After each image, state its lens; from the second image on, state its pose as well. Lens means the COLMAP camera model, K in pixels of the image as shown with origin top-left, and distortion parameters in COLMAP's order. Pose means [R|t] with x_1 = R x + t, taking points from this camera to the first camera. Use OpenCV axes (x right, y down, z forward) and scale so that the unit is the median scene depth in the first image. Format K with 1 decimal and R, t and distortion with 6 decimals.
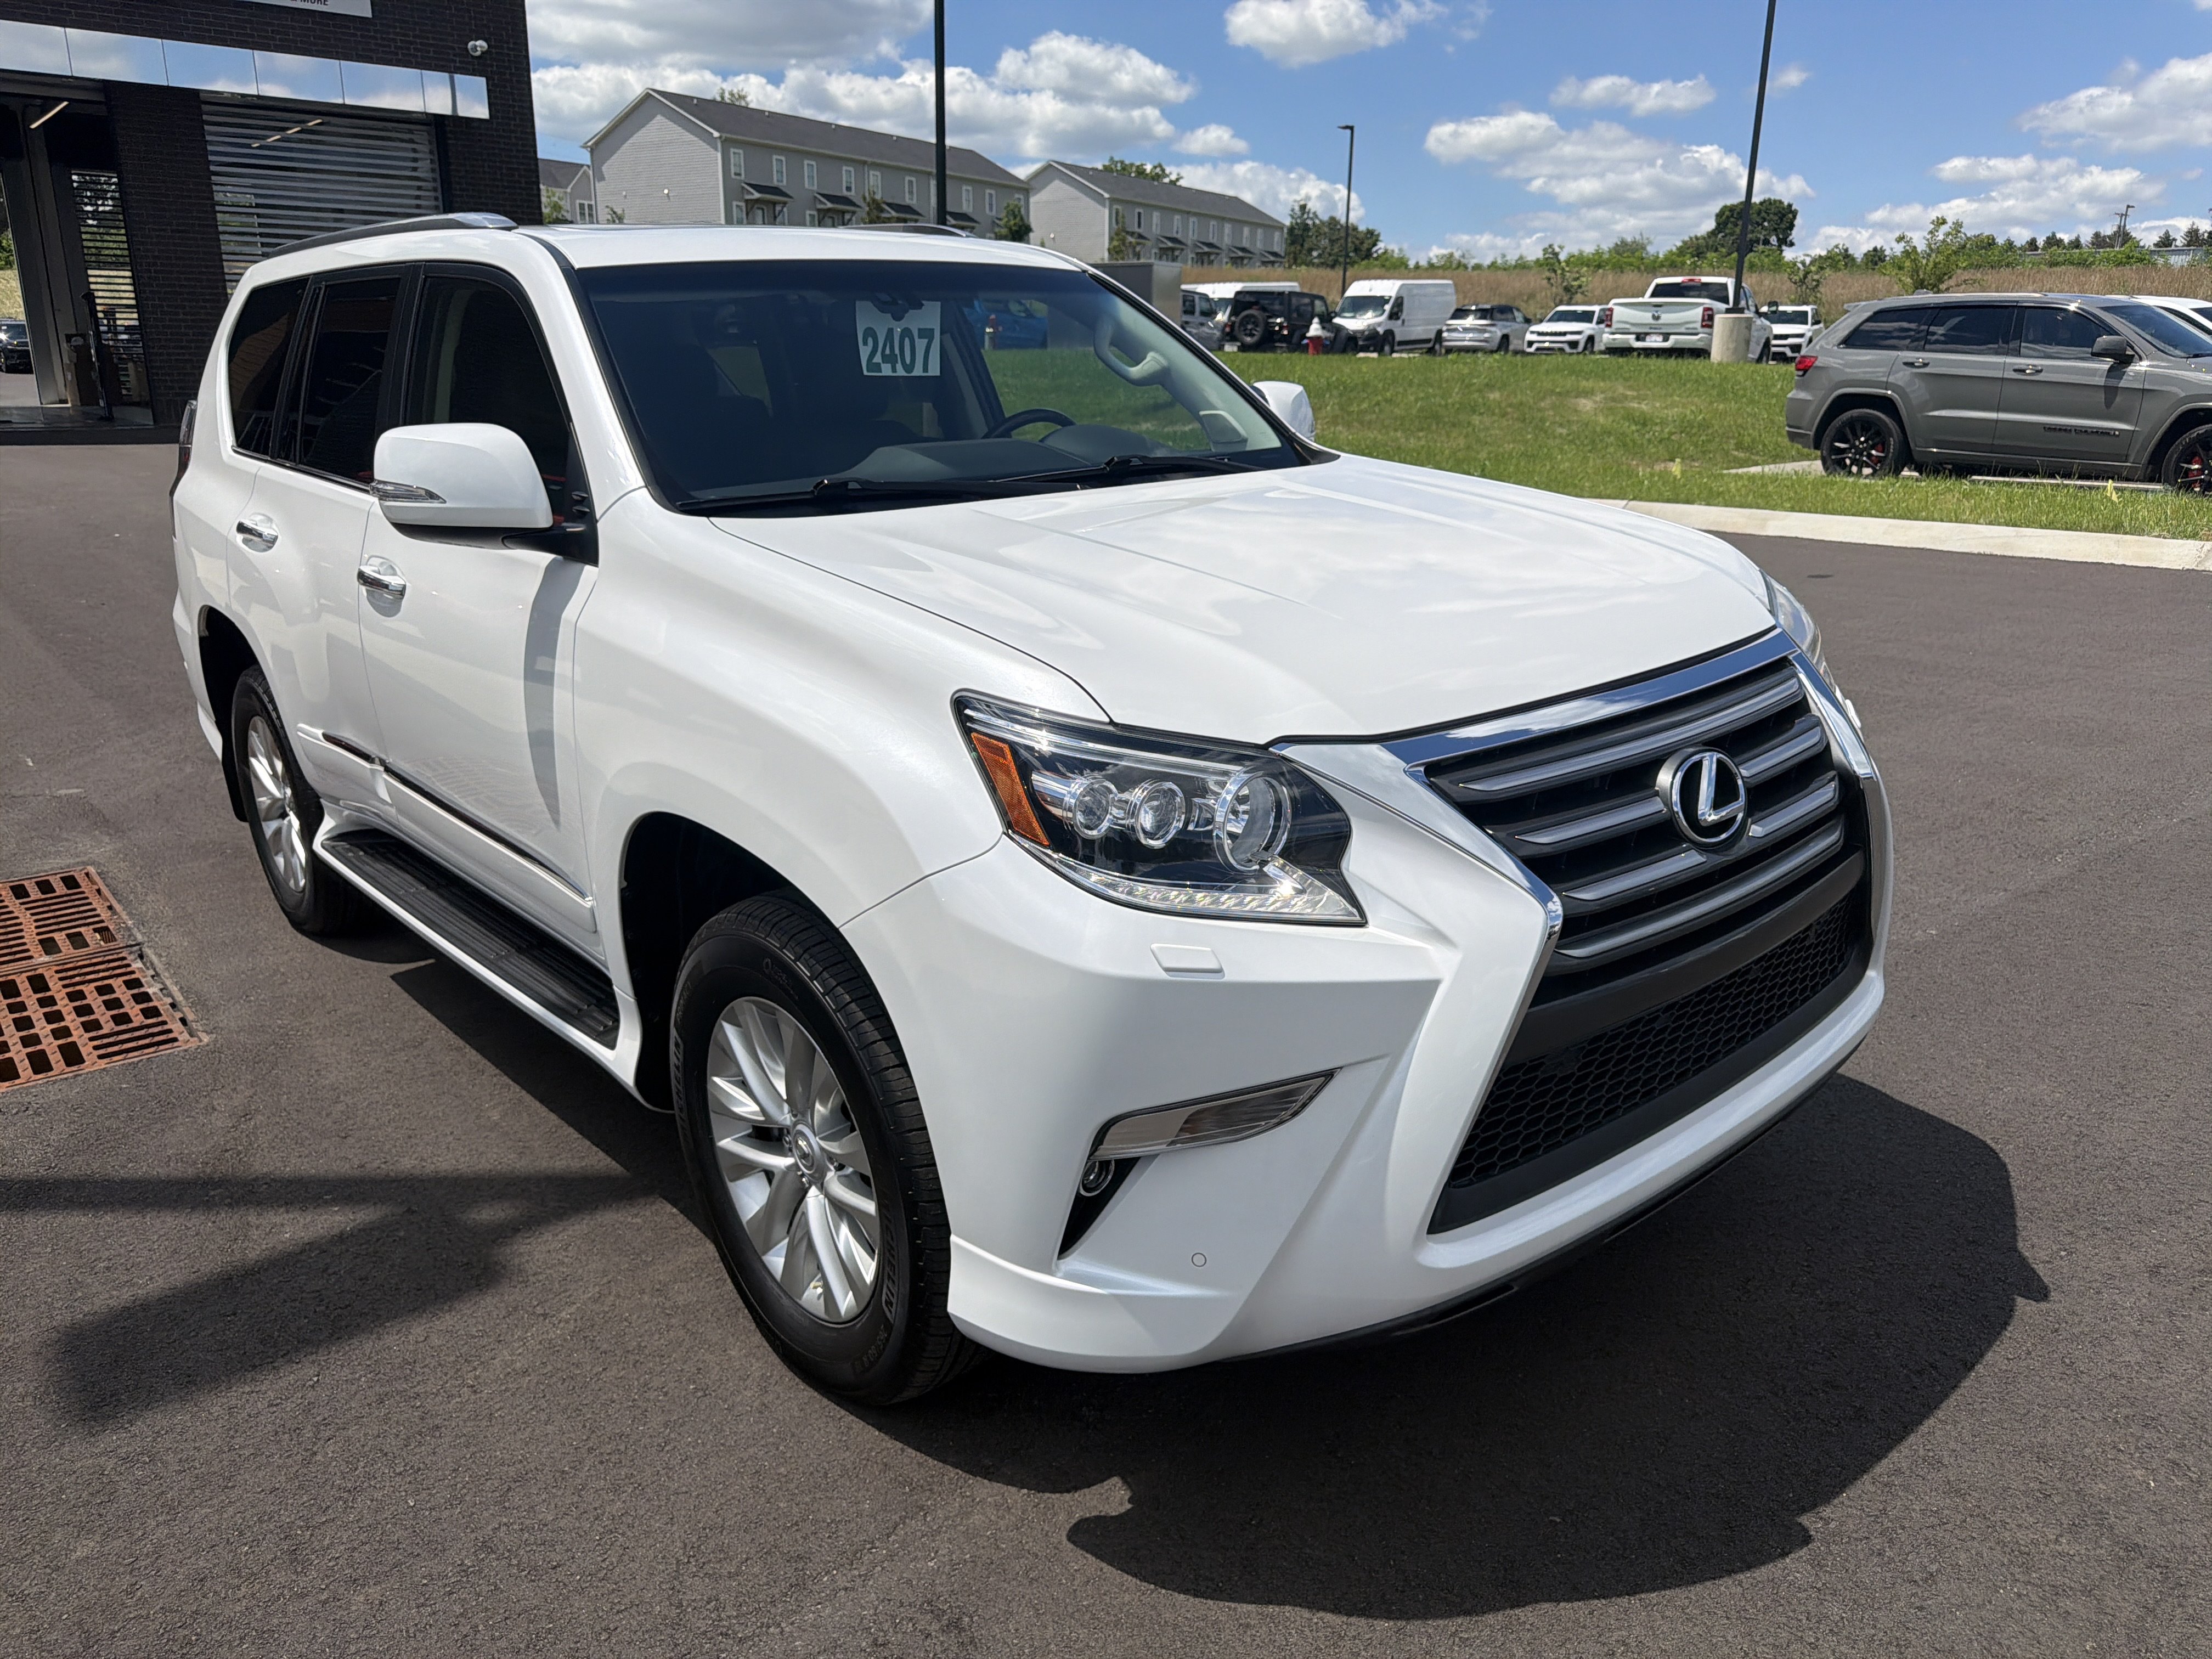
lens RADIAL K [[1582.1, 0, 1117.8], [0, 1582.1, 818.9], [0, 0, 1]] dist [0.015610, -0.017419]
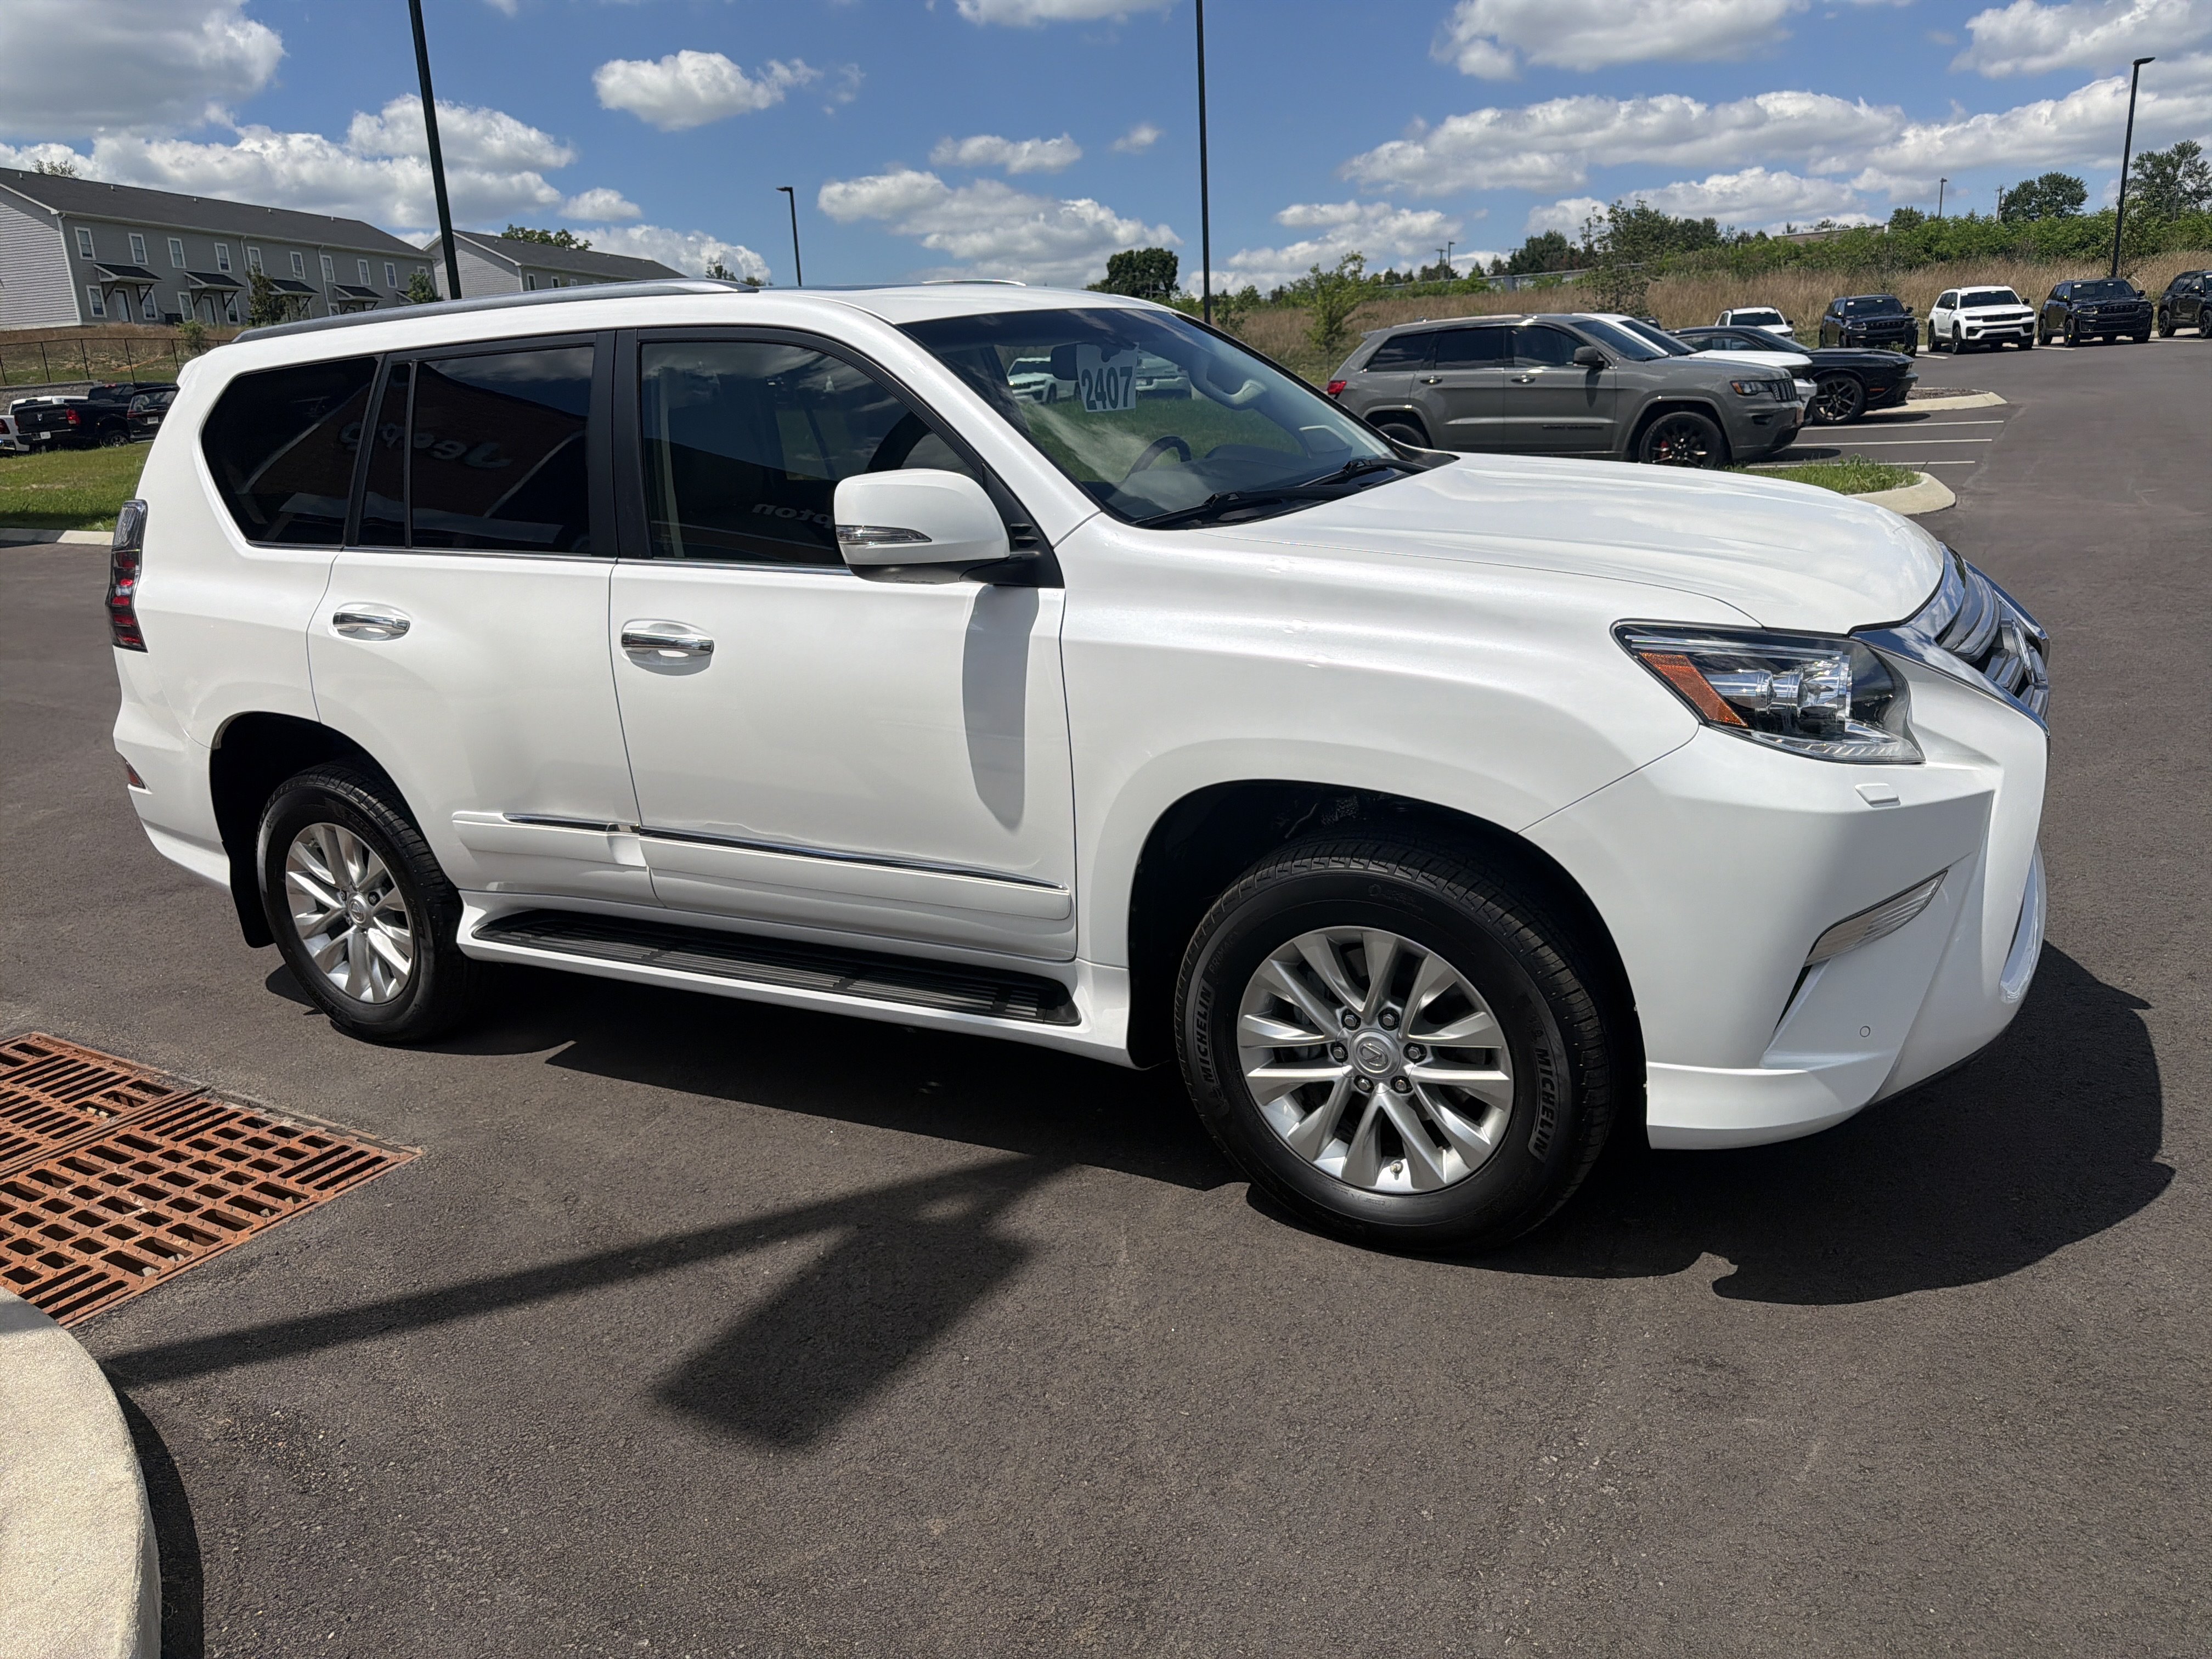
lens RADIAL K [[1582.1, 0, 1089.0], [0, 1582.1, 824.1], [0, 0, 1]] dist [0.015610, -0.017419]
pose [[0.944042, -0.140234, 0.298527, -0.415251], [0.149039, 0.988808, -0.006816, 0.010730], [-0.294230, 0.050927, 0.954377, -0.032618]]
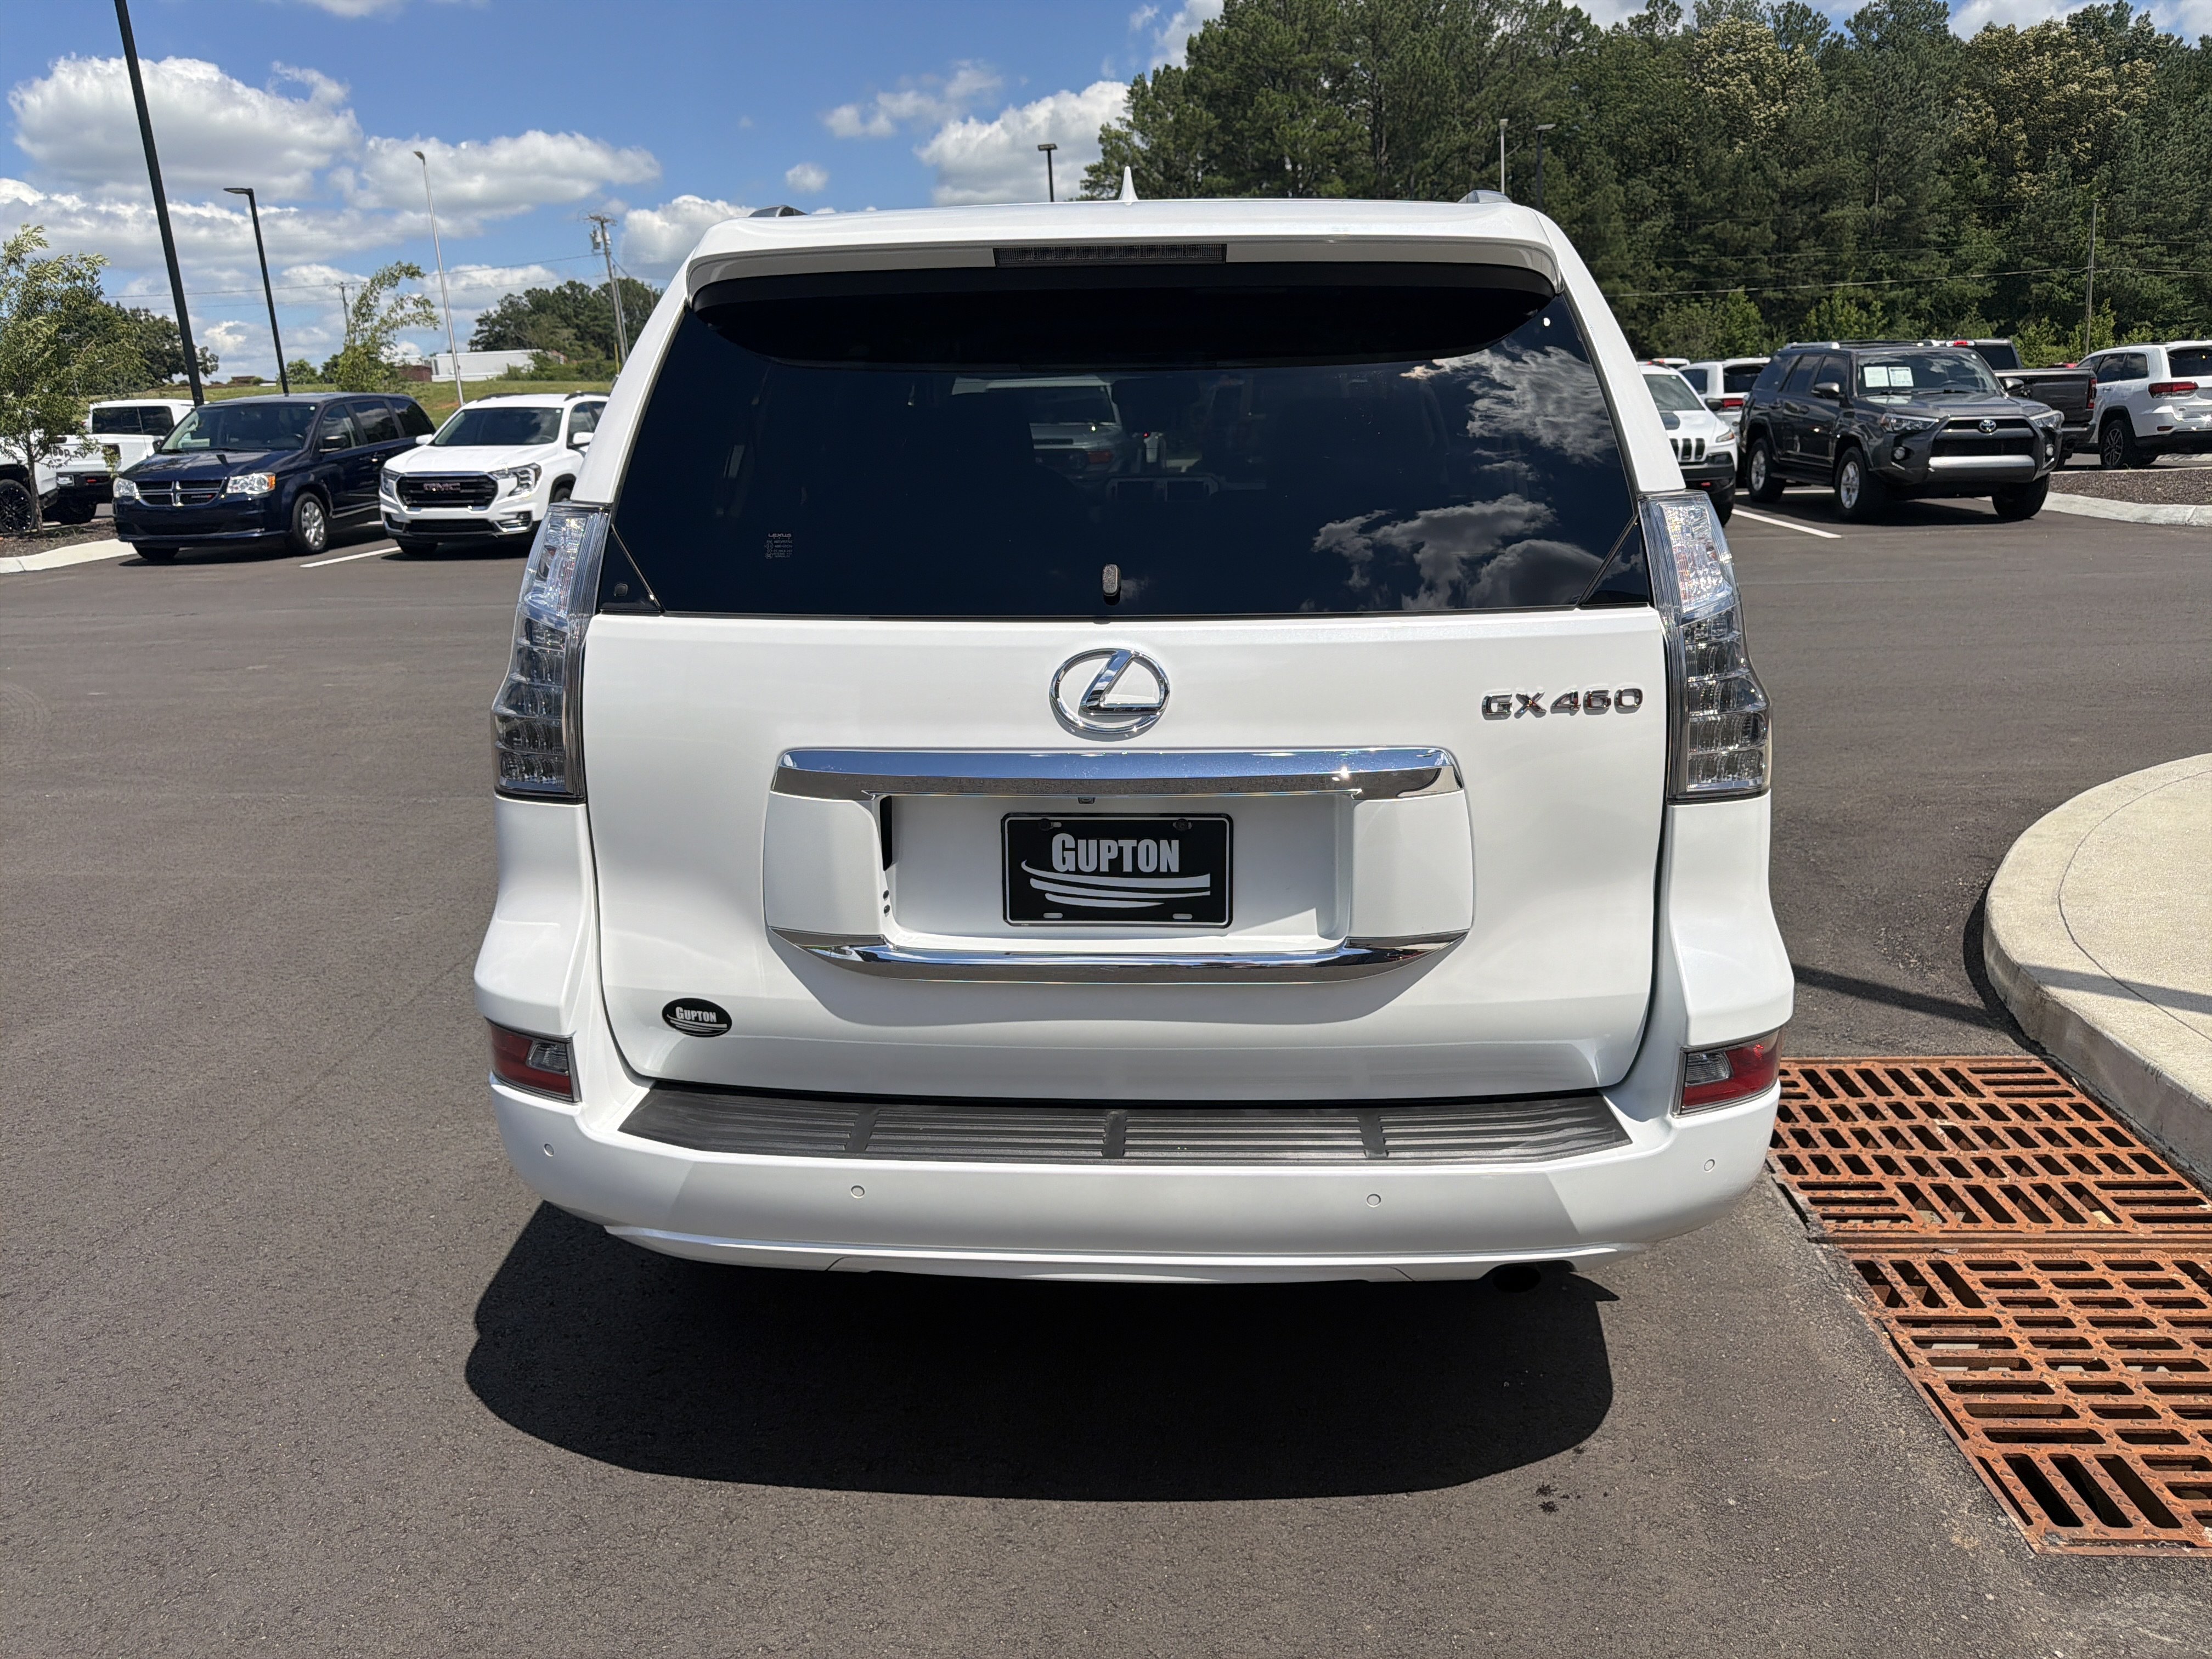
lens RADIAL K [[1582.1, 0, 1107.5], [0, 1582.1, 826.9], [0, 0, 1]] dist [0.015610, -0.017419]
pose [[-0.718944, -0.143363, 0.680122, -0.895578], [0.236812, 0.869432, 0.433598, -0.474192], [-0.653482, 0.472794, -0.591123, 1.625559]]
